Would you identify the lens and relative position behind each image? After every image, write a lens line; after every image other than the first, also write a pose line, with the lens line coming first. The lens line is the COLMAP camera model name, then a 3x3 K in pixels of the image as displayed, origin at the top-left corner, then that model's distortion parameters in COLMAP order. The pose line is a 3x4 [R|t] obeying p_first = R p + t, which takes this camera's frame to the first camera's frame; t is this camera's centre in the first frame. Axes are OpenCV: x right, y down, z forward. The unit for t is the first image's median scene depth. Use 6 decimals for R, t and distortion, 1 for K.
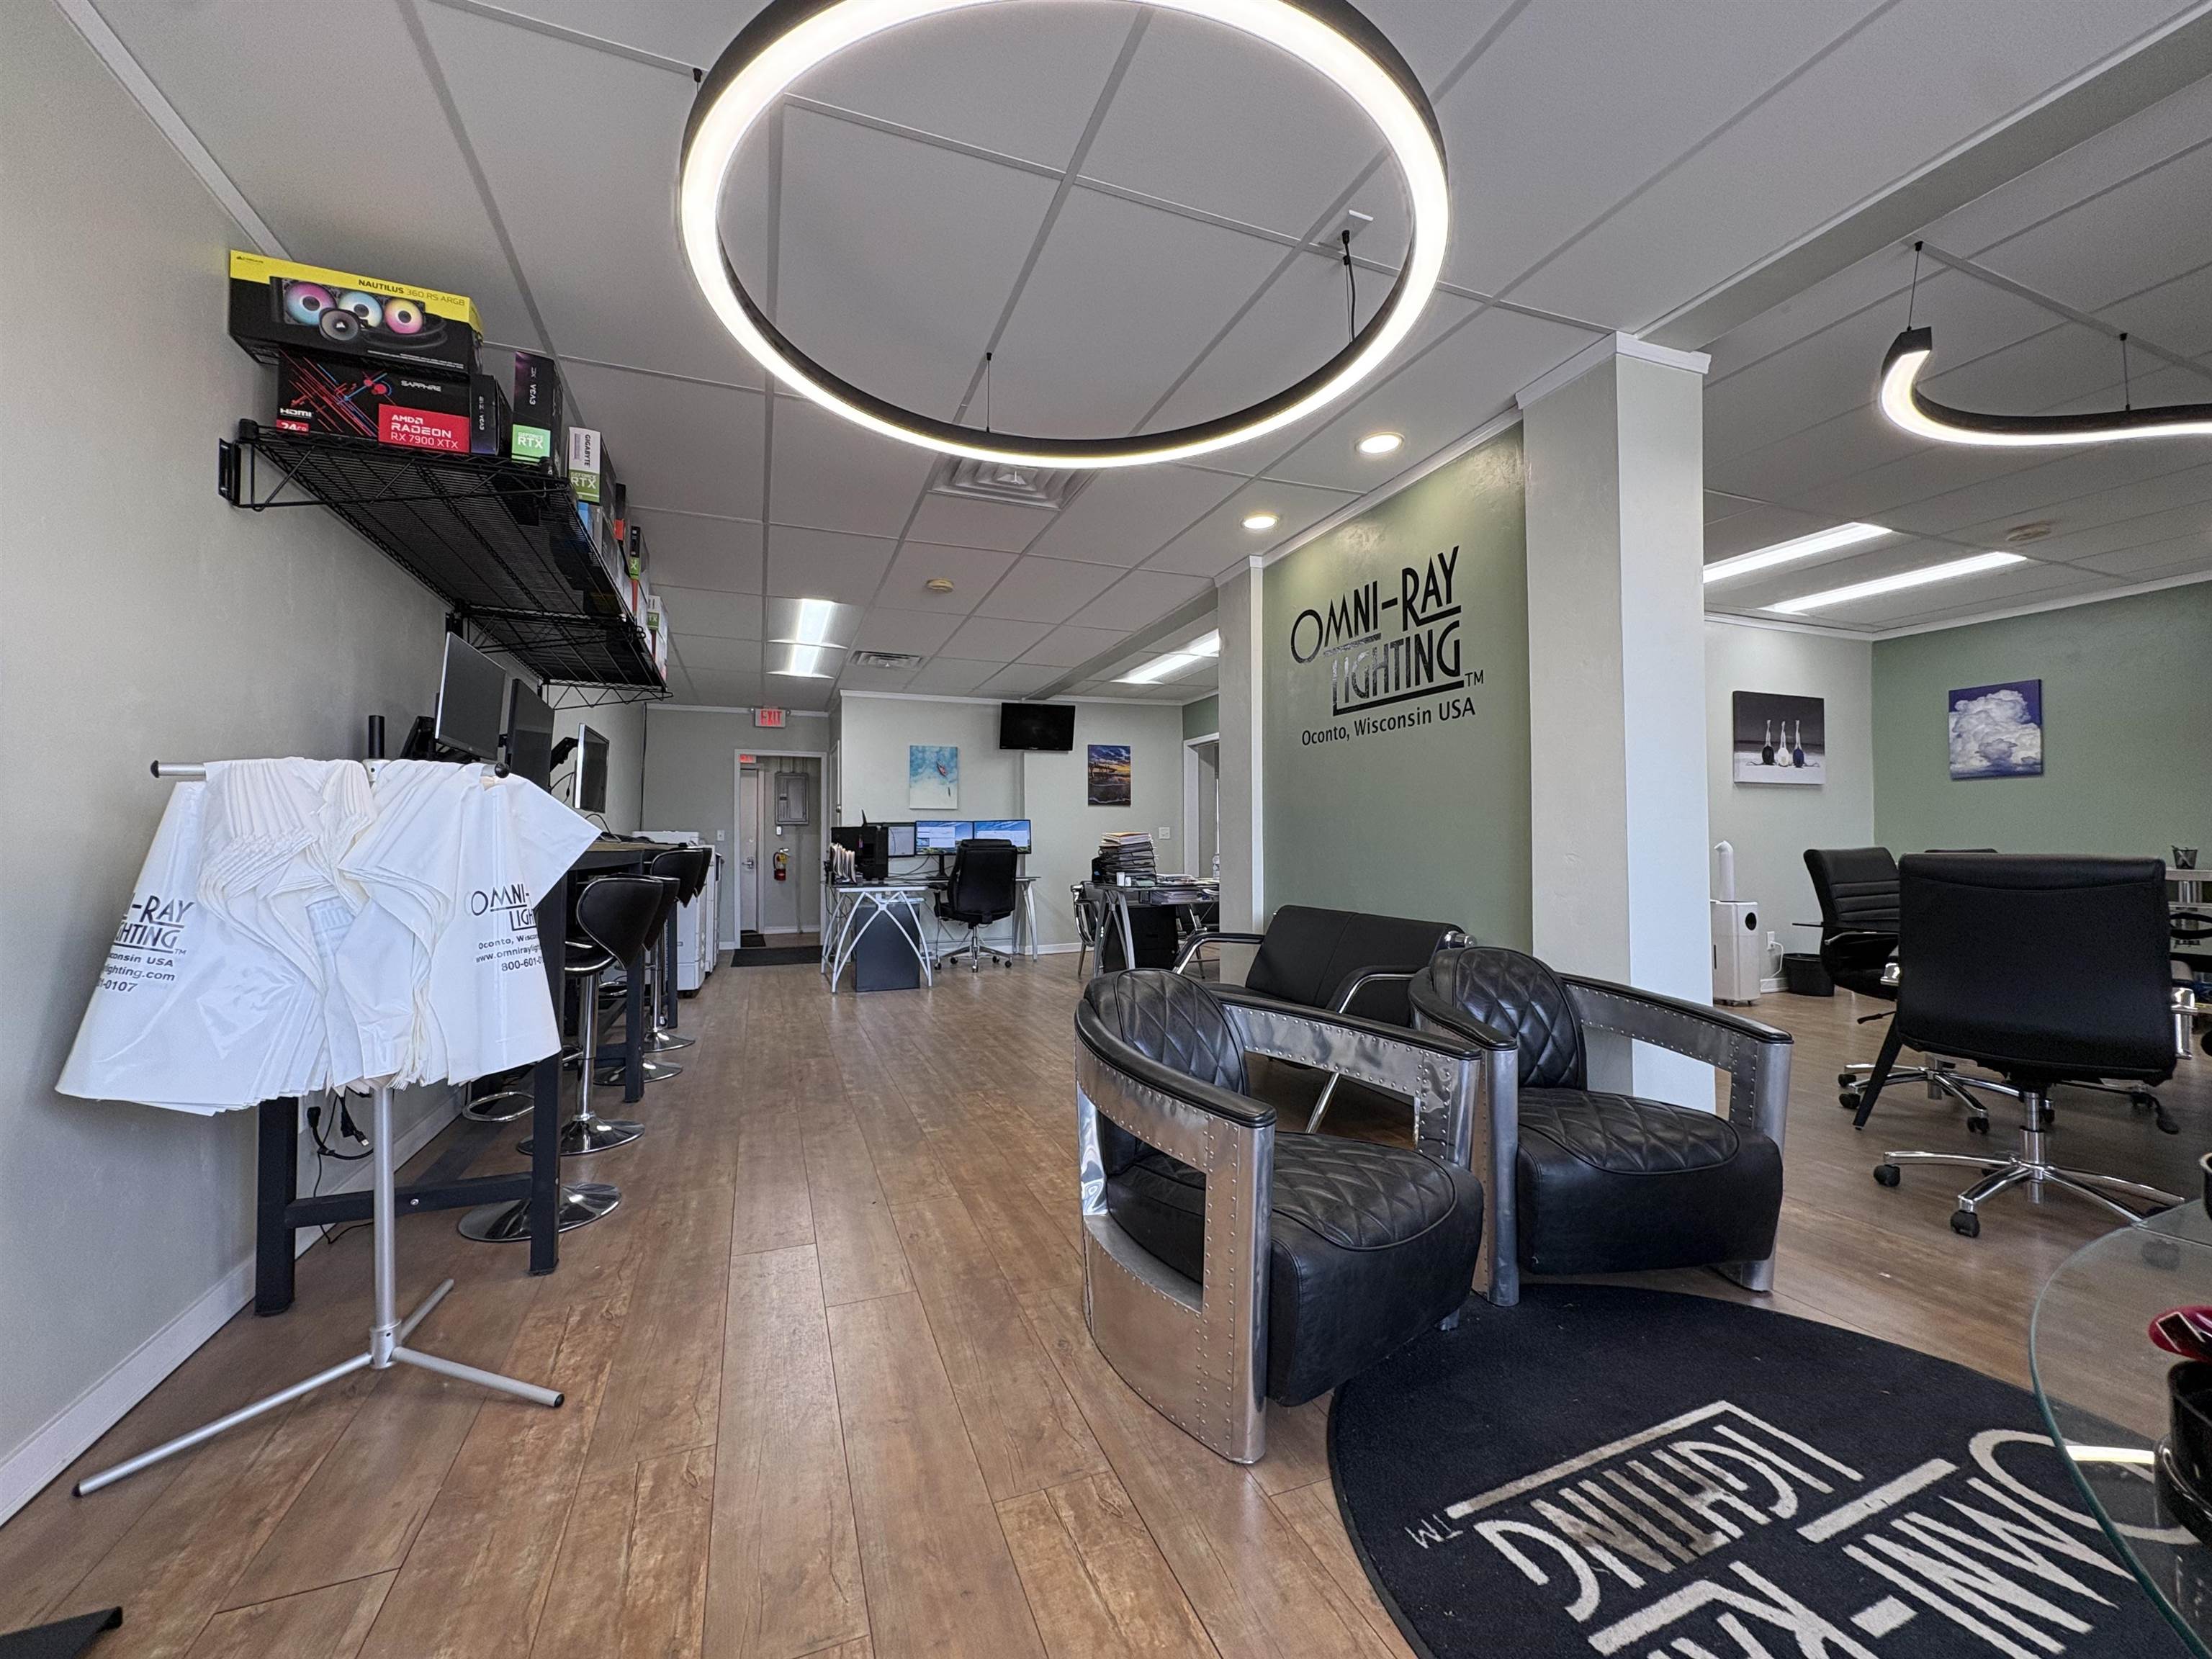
lens RADIAL K [[876.2, 0, 1103.9], [0, 876.2, 829.3], [0, 0, 1]] dist [-0.002005, 0.000501]
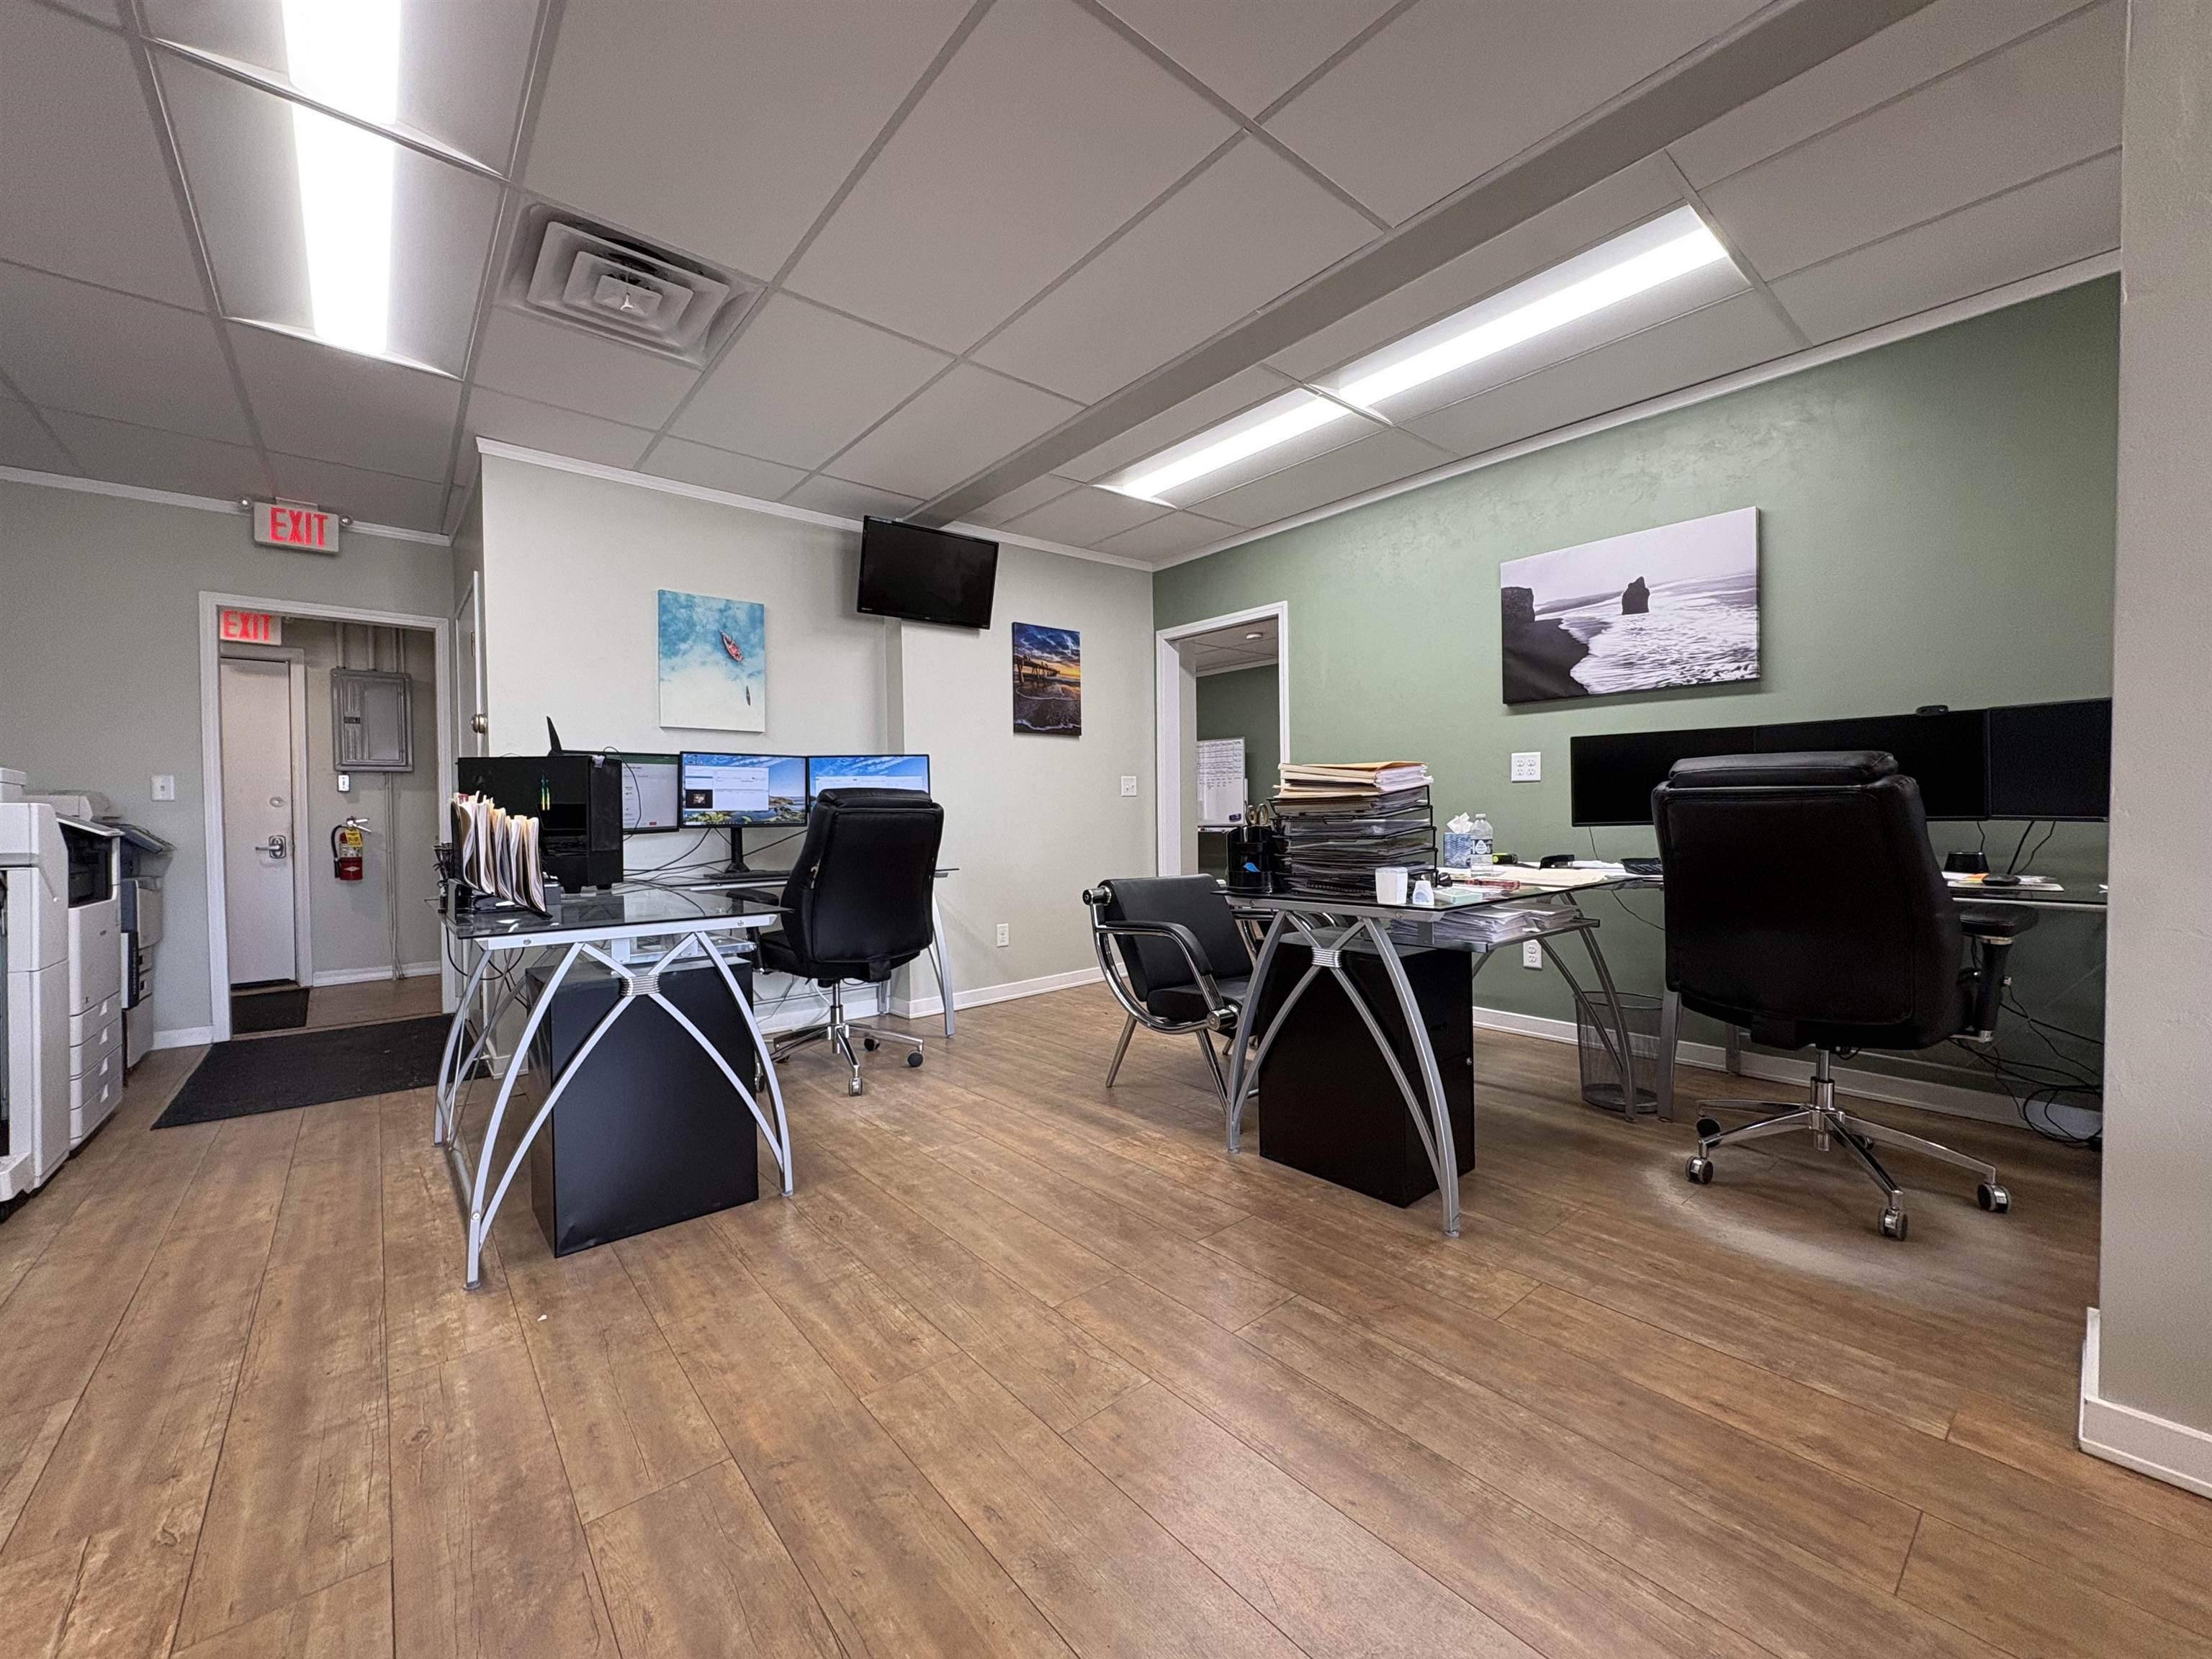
lens RADIAL K [[876.2, 0, 1102.4], [0, 876.2, 835.6], [0, 0, 1]] dist [-0.002005, 0.000501]
pose [[0.948647, -0.013149, 0.316062, -0.329832], [0.000102, 0.999148, 0.041260, 0.032889], [-0.316336, -0.039109, 0.947841, 1.089875]]
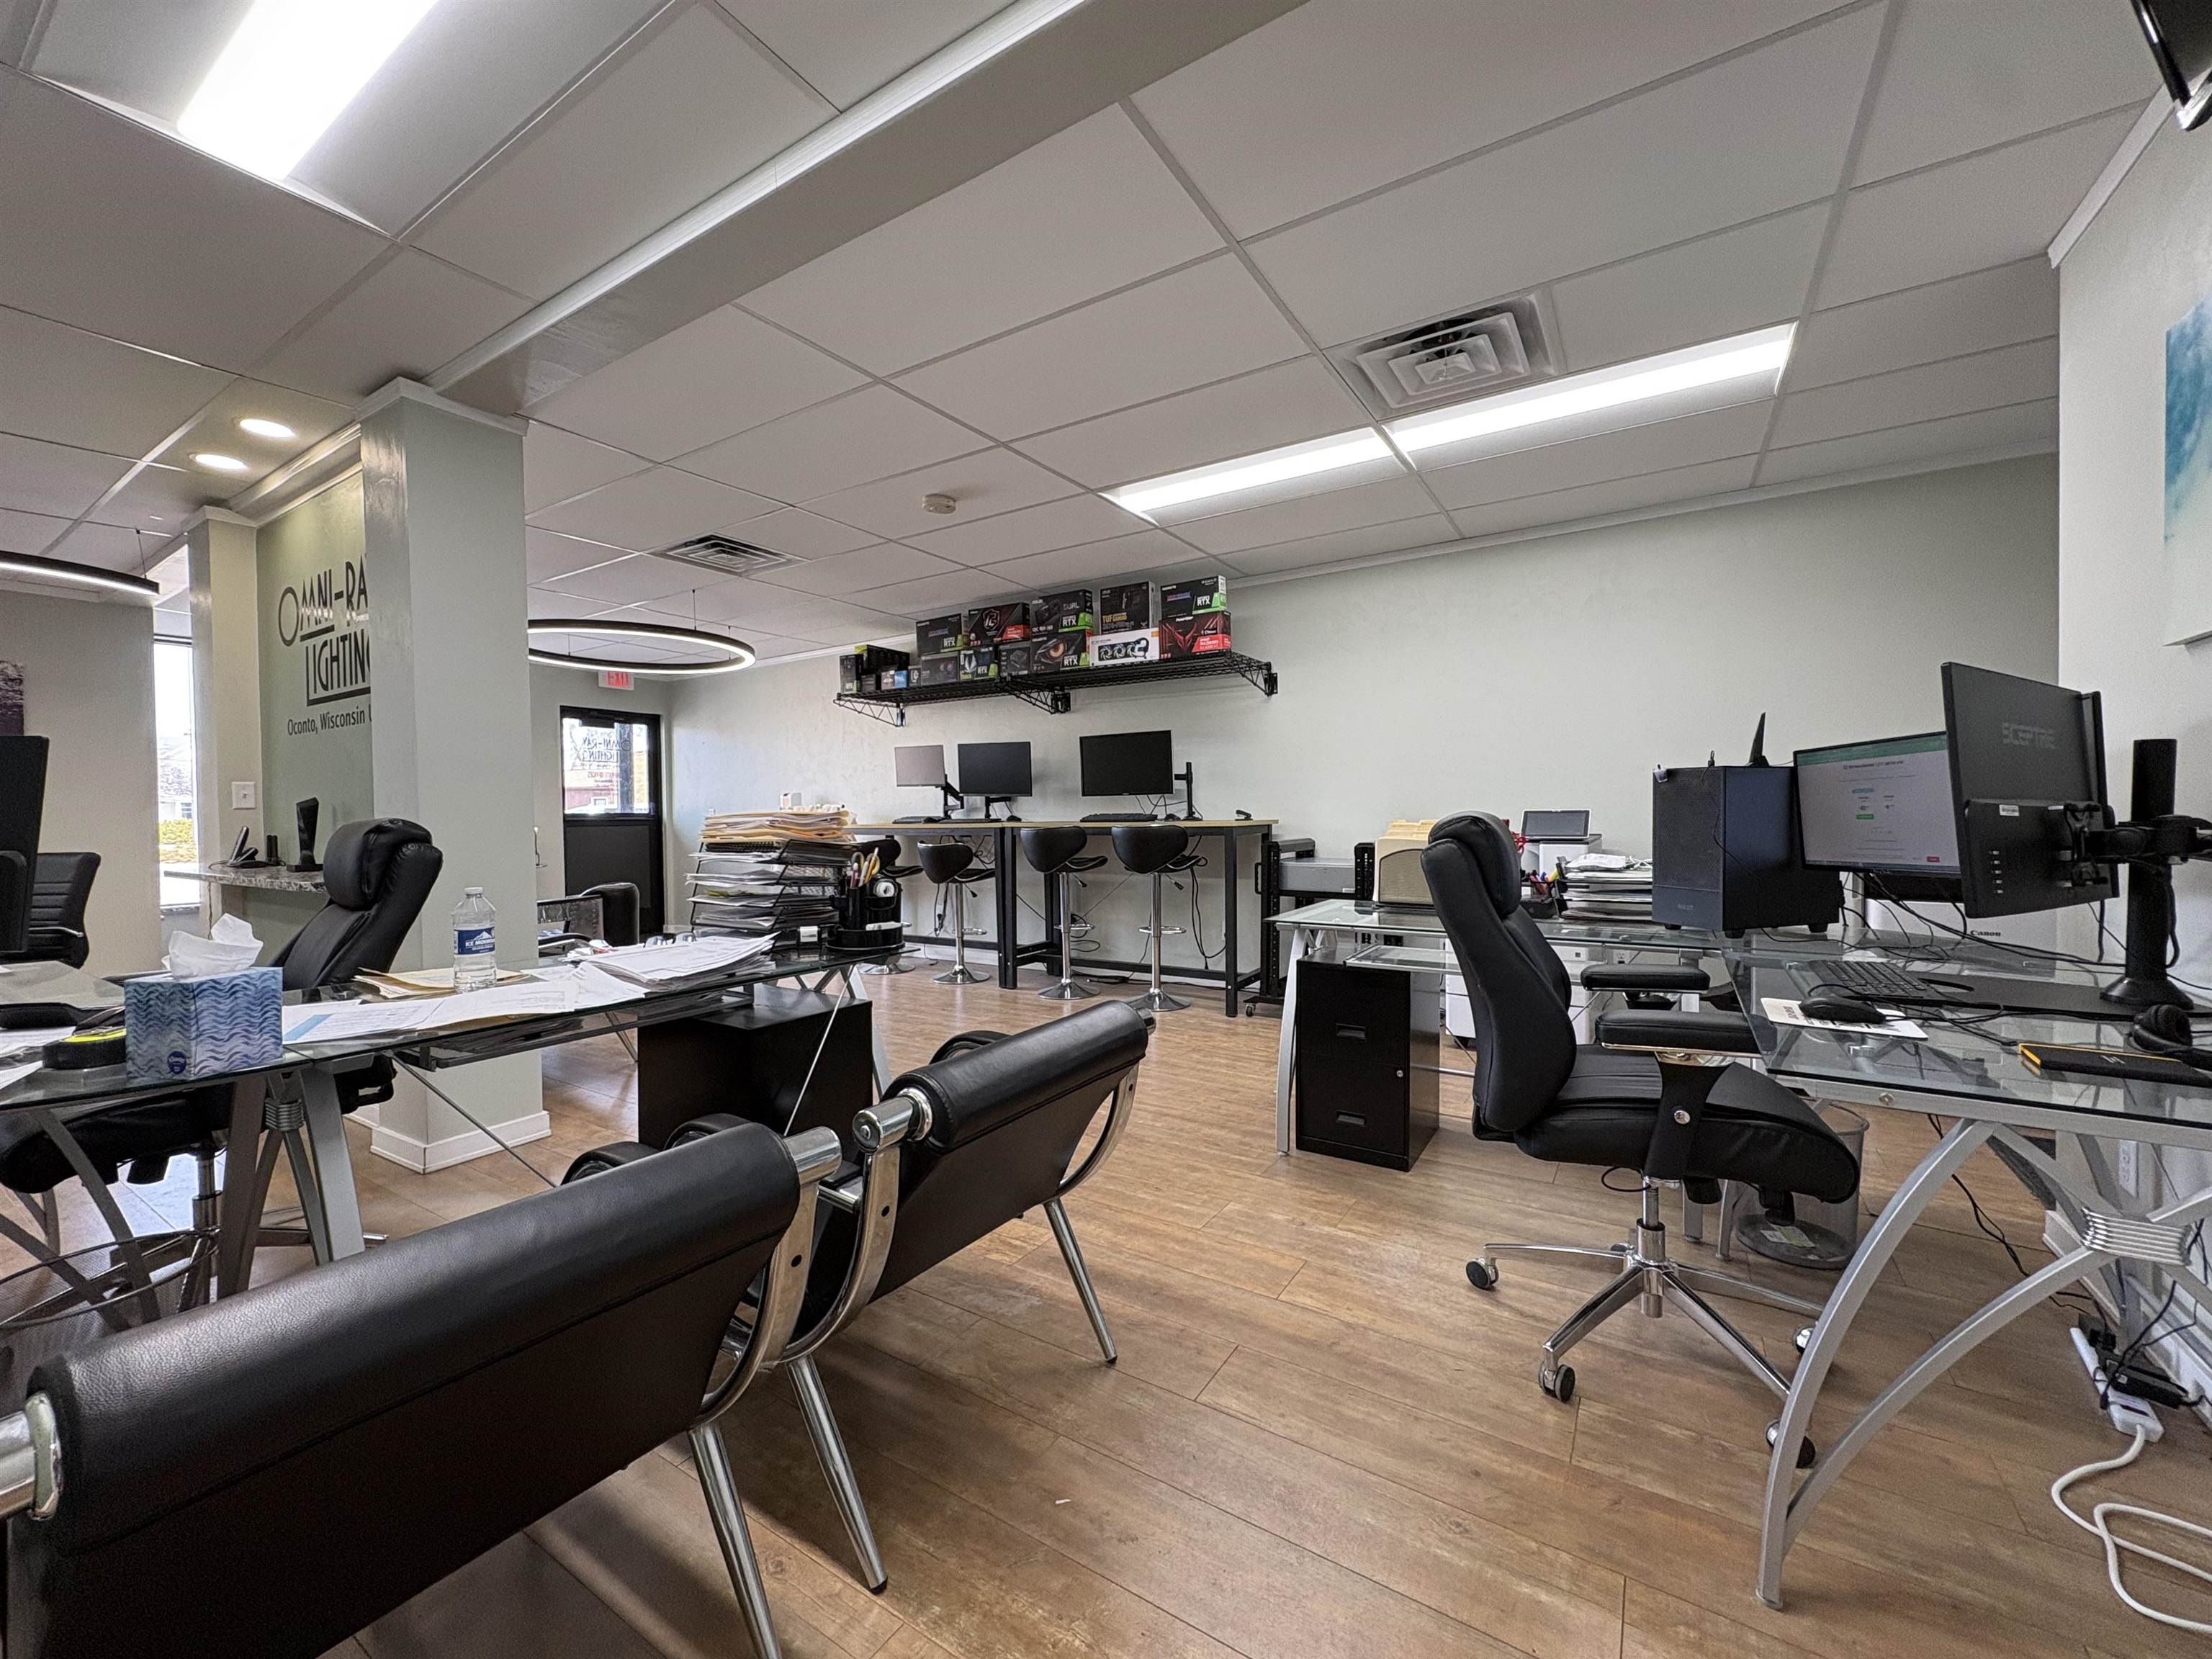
lens RADIAL K [[876.2, 0, 1098.5], [0, 876.2, 827.9], [0, 0, 1]] dist [-0.002005, 0.000501]
pose [[-0.811244, 0.026115, -0.584124, 0.222060], [0.029458, 0.999559, 0.003776, 0.023376], [0.583965, -0.014144, -0.811656, 2.281097]]
